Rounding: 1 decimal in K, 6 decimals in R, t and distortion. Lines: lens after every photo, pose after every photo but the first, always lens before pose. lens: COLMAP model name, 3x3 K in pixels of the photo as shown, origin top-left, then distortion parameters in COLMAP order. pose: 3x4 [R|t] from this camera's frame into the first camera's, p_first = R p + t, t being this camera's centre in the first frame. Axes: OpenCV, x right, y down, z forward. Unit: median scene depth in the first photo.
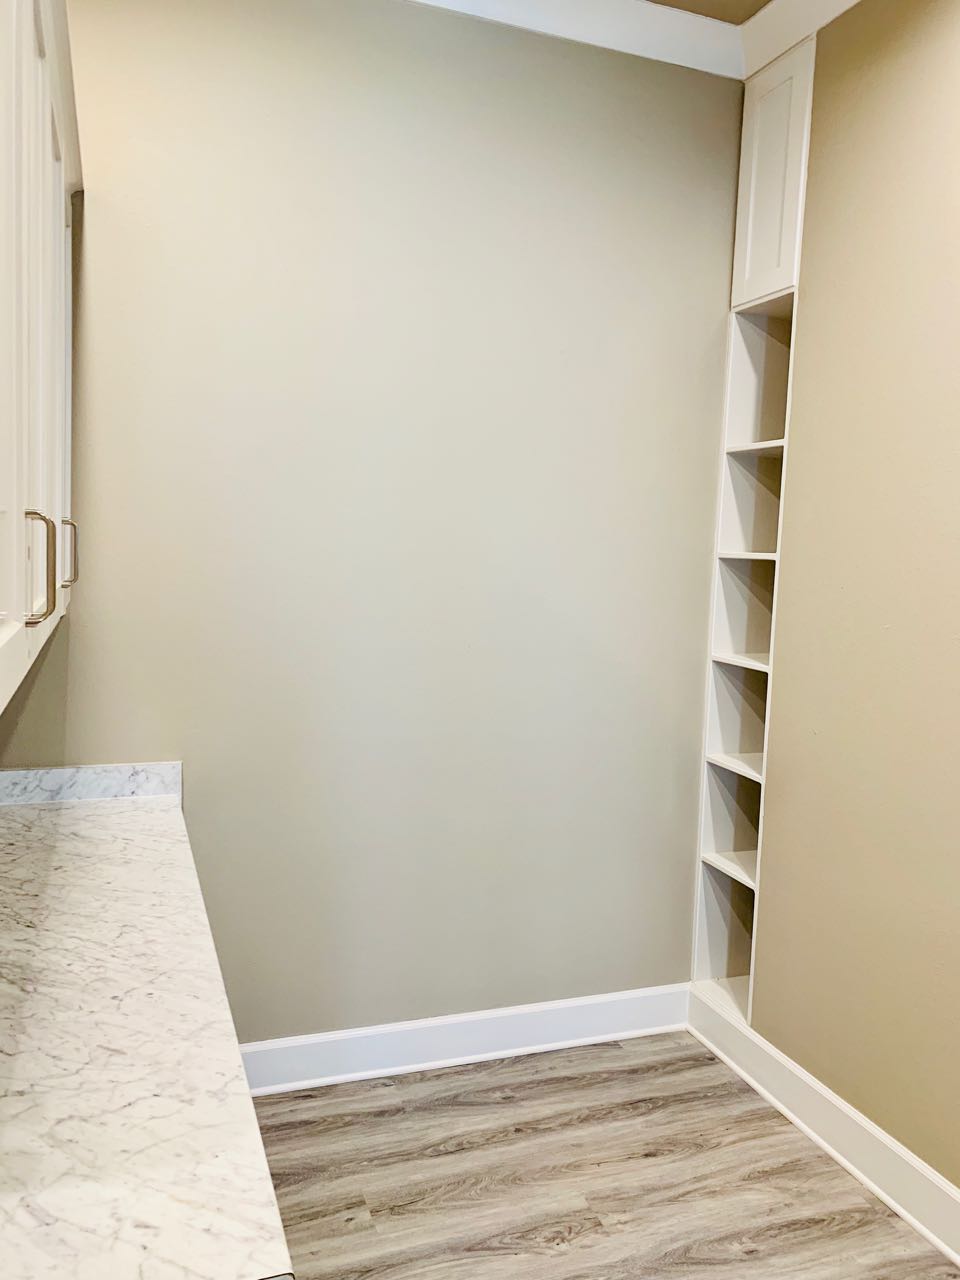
lens RADIAL K [[992.5, 0, 481.3], [0, 992.5, 641.5], [0, 0, 1]] dist [0.034150, -0.007761]
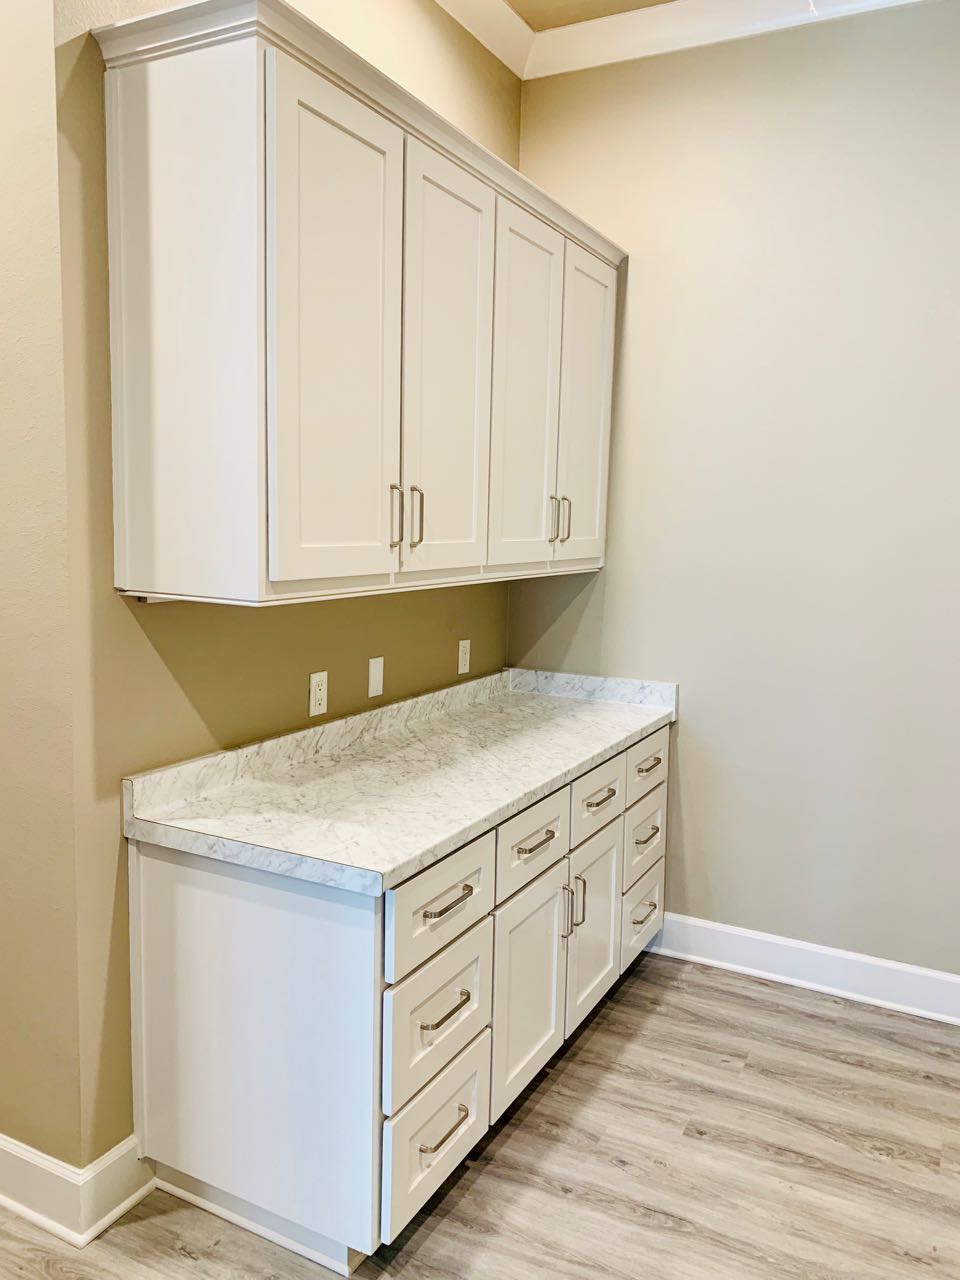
lens RADIAL K [[992.5, 0, 484.5], [0, 992.5, 635.6], [0, 0, 1]] dist [0.034150, -0.007761]
pose [[0.665422, 0.065227, -0.743612, 0.507498], [-0.071719, 0.997153, 0.023289, 0.048560], [0.743014, 0.037835, 0.668205, -0.048272]]
